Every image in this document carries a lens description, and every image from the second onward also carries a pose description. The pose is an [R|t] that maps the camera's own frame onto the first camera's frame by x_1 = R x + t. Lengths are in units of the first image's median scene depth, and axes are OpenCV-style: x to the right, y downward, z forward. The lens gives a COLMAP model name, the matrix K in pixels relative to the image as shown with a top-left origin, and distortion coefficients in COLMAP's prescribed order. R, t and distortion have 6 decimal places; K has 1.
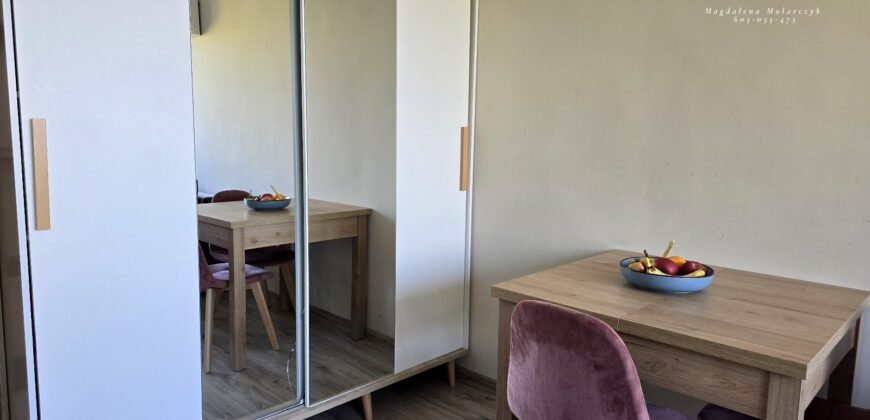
lens RADIAL K [[589.6, 0, 435.0], [0, 589.6, 210.0], [0, 0, 1]] dist [0.001097, 0.000036]
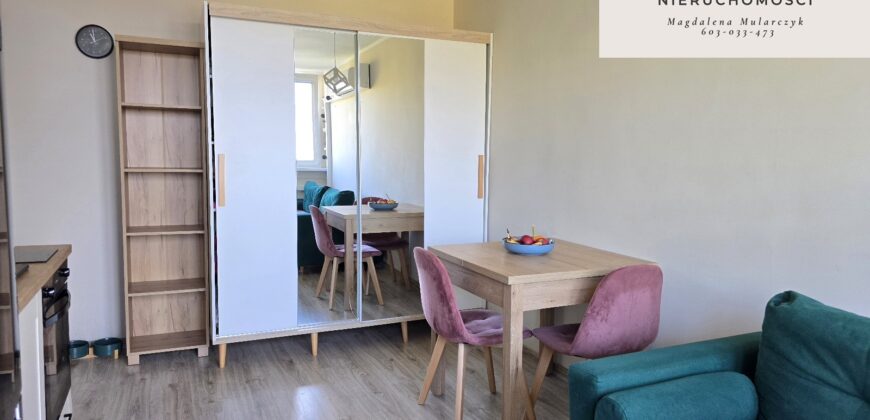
lens RADIAL K [[567.8, 0, 452.9], [0, 567.8, 205.5], [0, 0, 1]] dist [0.004620, -0.000600]
pose [[0.944650, 0.025744, -0.327068, 0.419832], [-0.039244, 0.998625, -0.034743, 0.036856], [0.325724, 0.045656, 0.944362, -0.349273]]
